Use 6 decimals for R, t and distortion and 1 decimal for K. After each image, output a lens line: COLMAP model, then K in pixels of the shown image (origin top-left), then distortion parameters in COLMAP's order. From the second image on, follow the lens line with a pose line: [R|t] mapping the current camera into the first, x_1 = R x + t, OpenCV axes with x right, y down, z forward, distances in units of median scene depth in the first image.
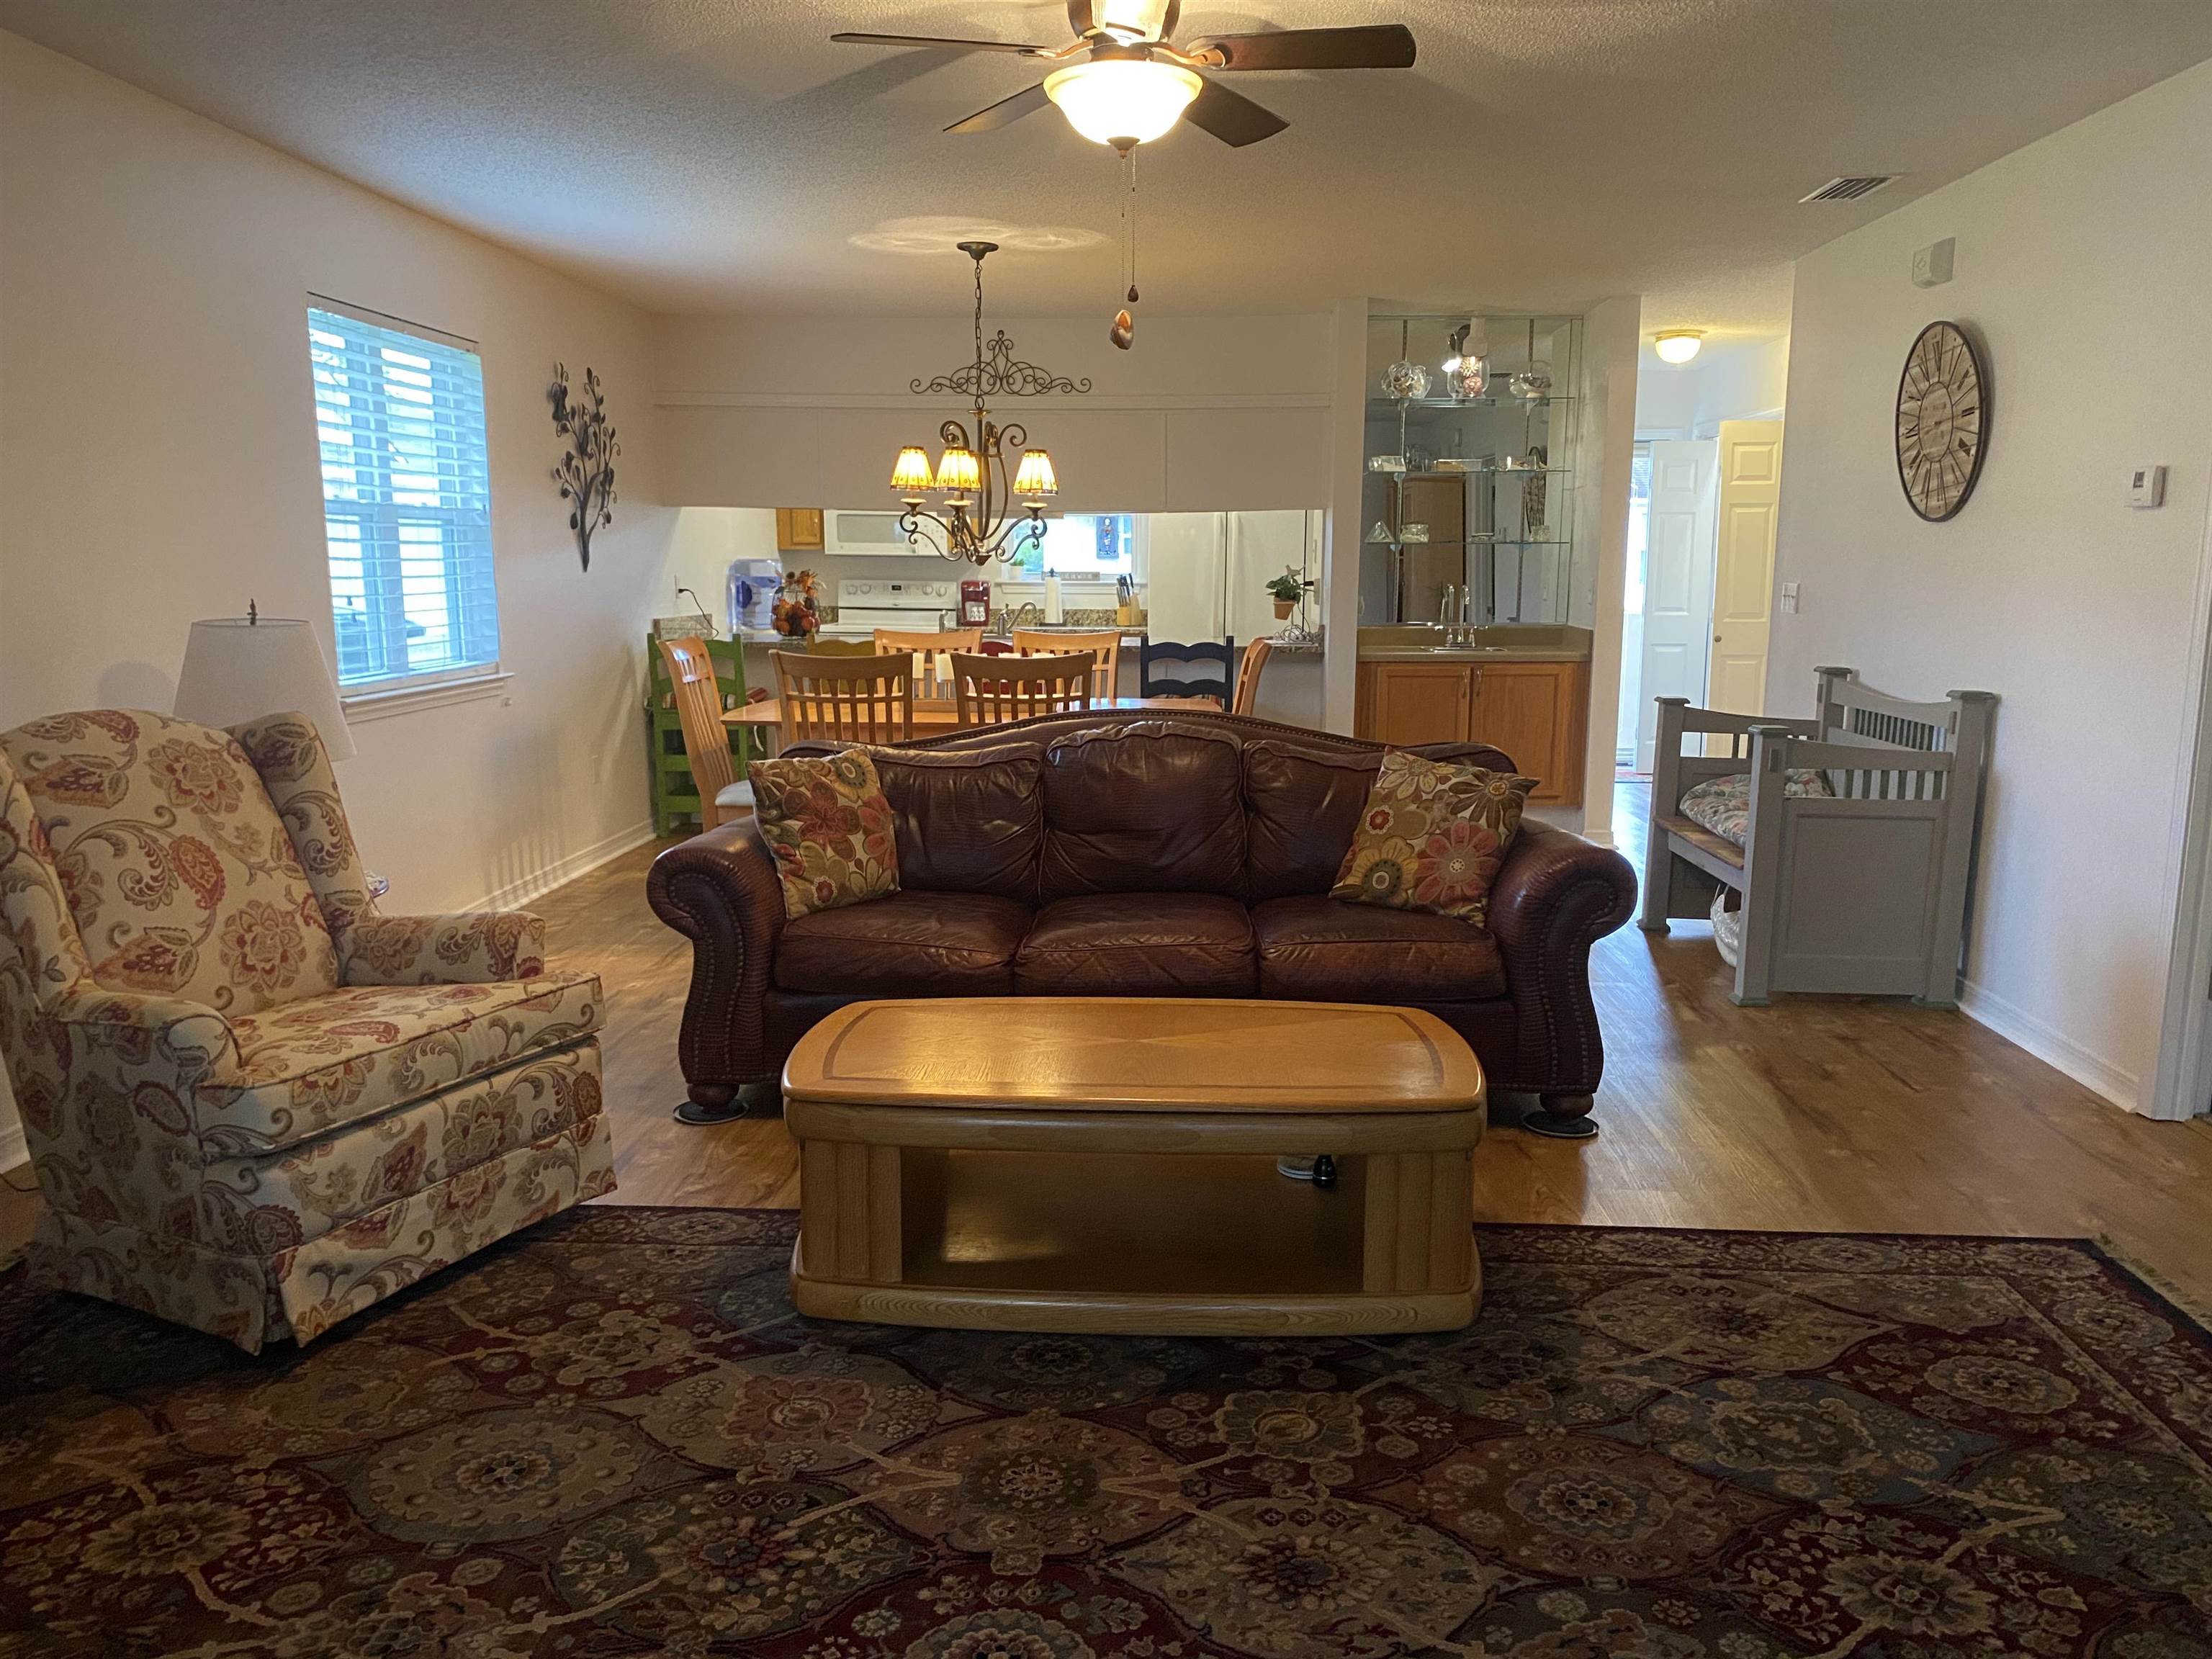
lens RADIAL K [[1677.2, 0, 1099.5], [0, 1677.2, 836.3], [0, 0, 1]] dist [0.032715, -0.016772]
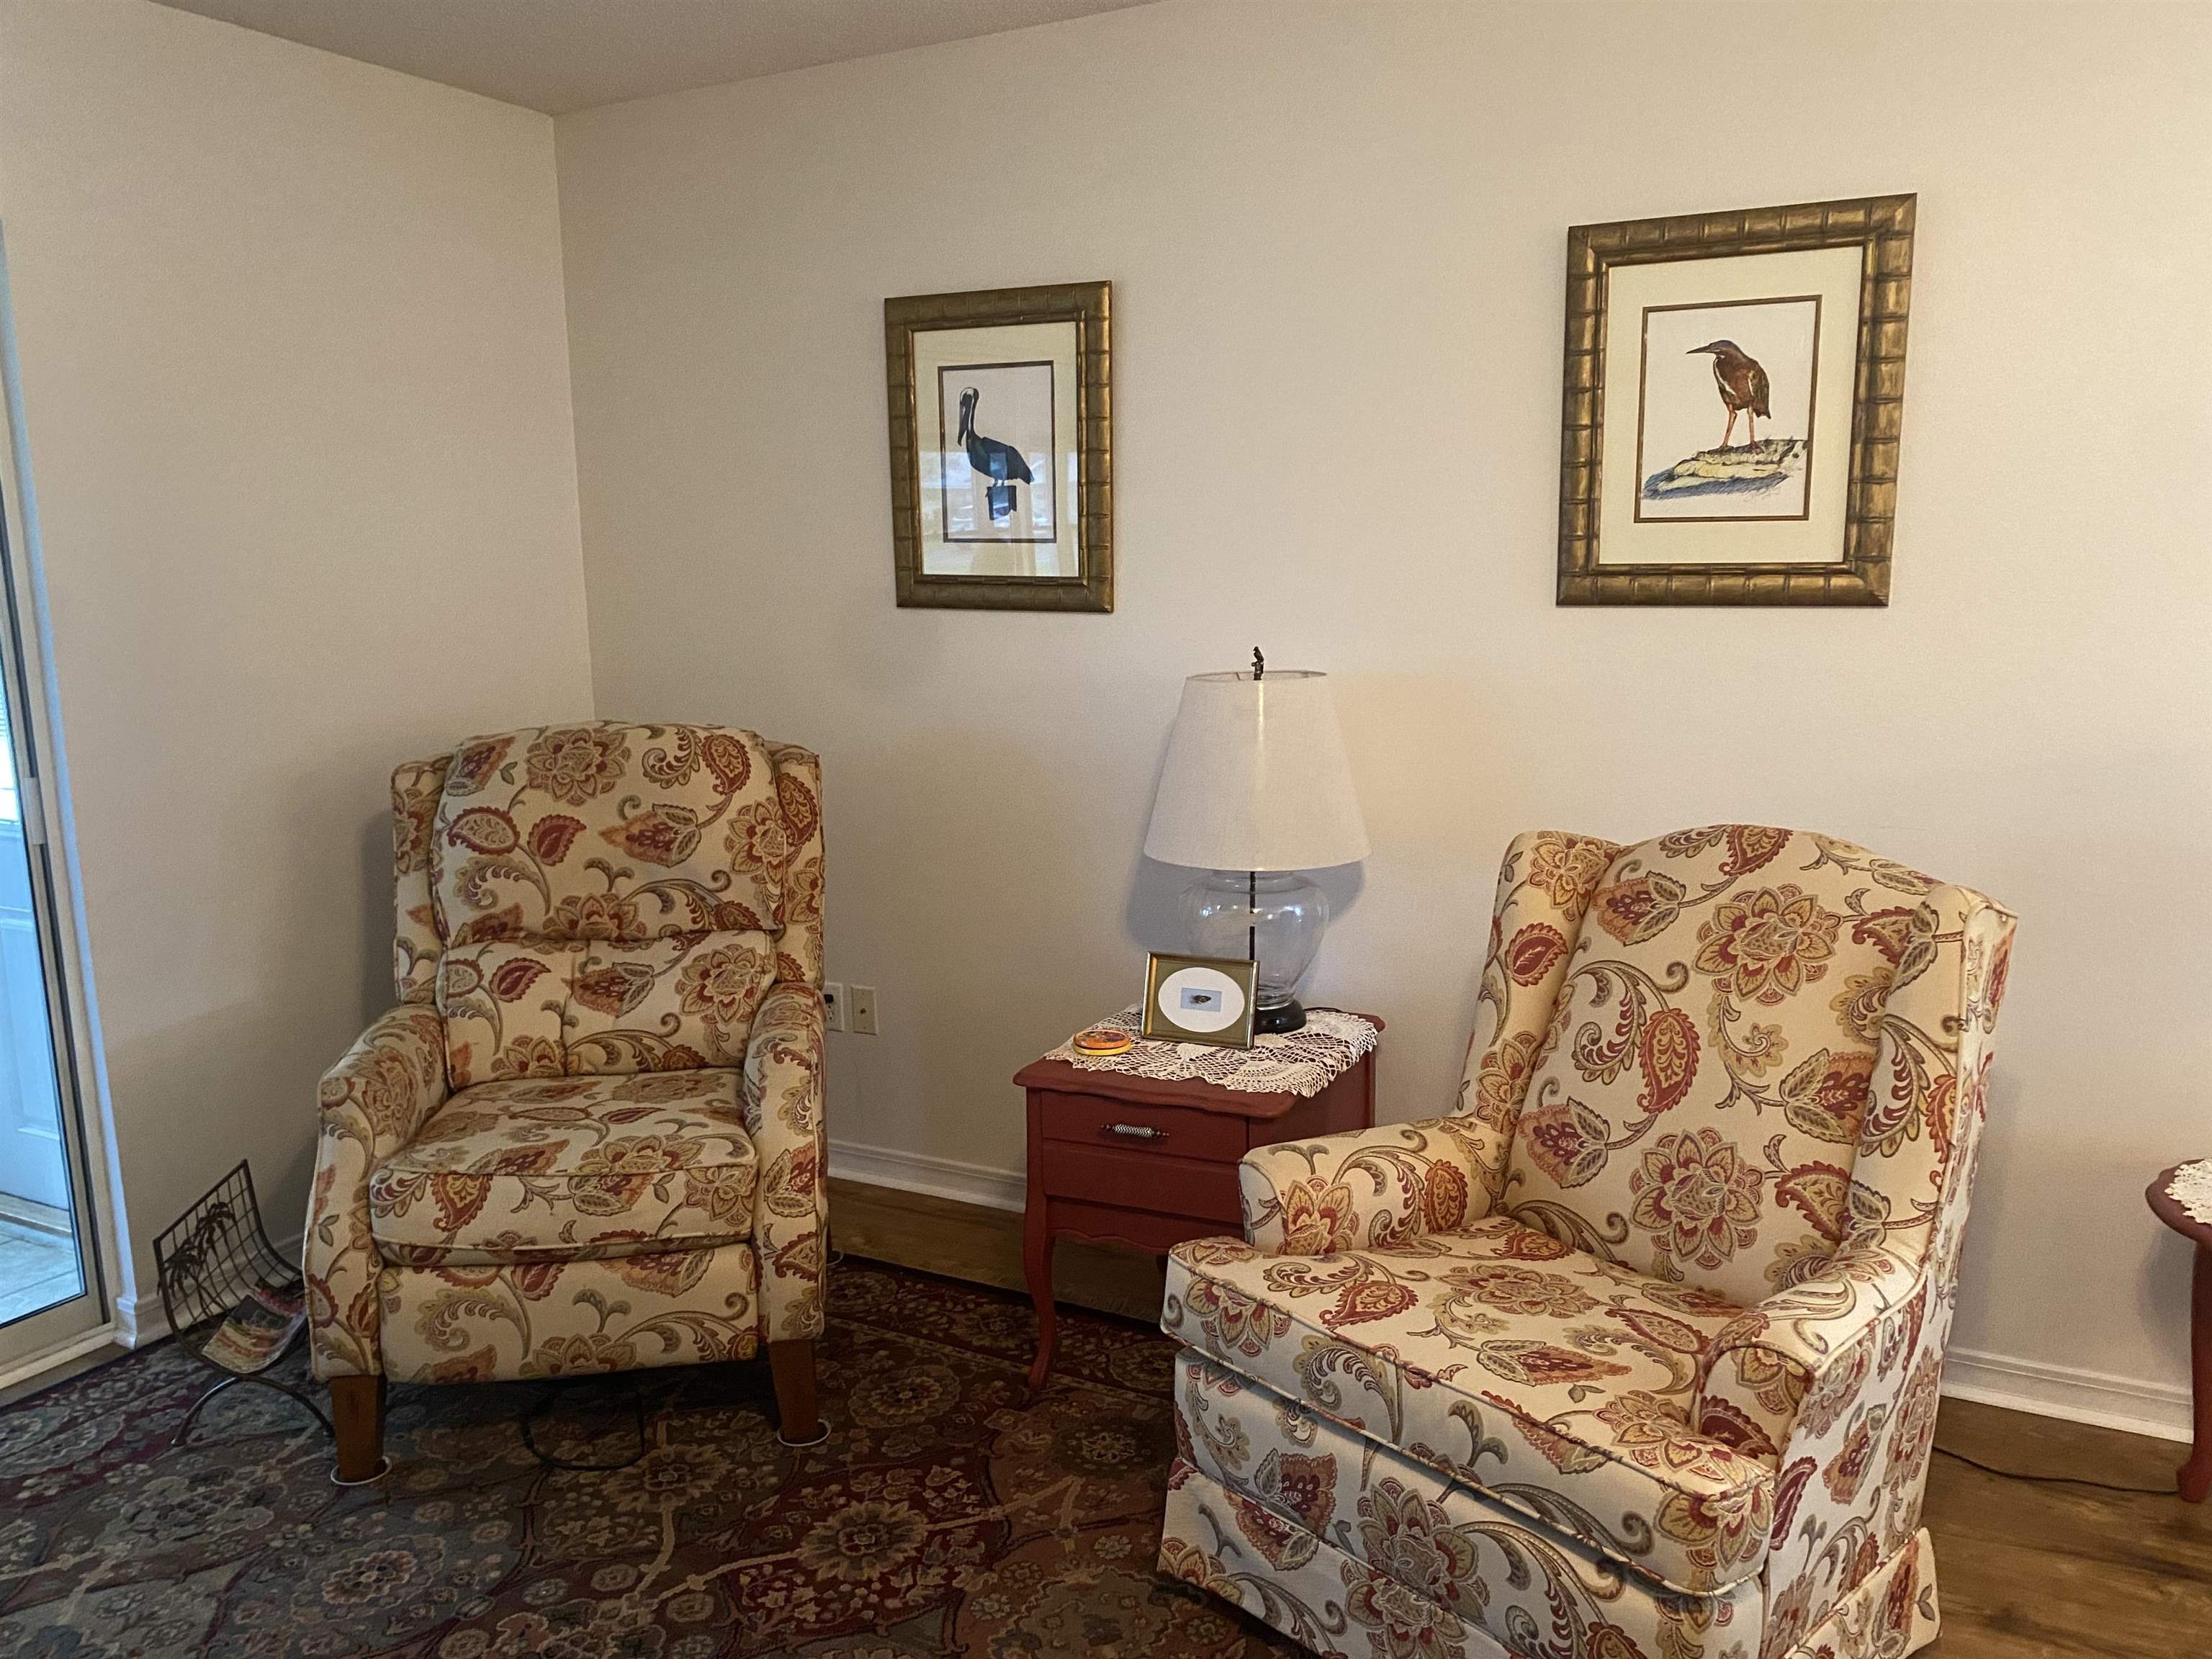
lens RADIAL K [[1677.2, 0, 1106.9], [0, 1677.2, 848.2], [0, 0, 1]] dist [0.032715, -0.016772]
pose [[-0.428700, 0.152526, -0.890479, 0.201218], [-0.133634, 0.964098, 0.229471, -0.203718], [0.893509, 0.217373, -0.392926, 1.067693]]
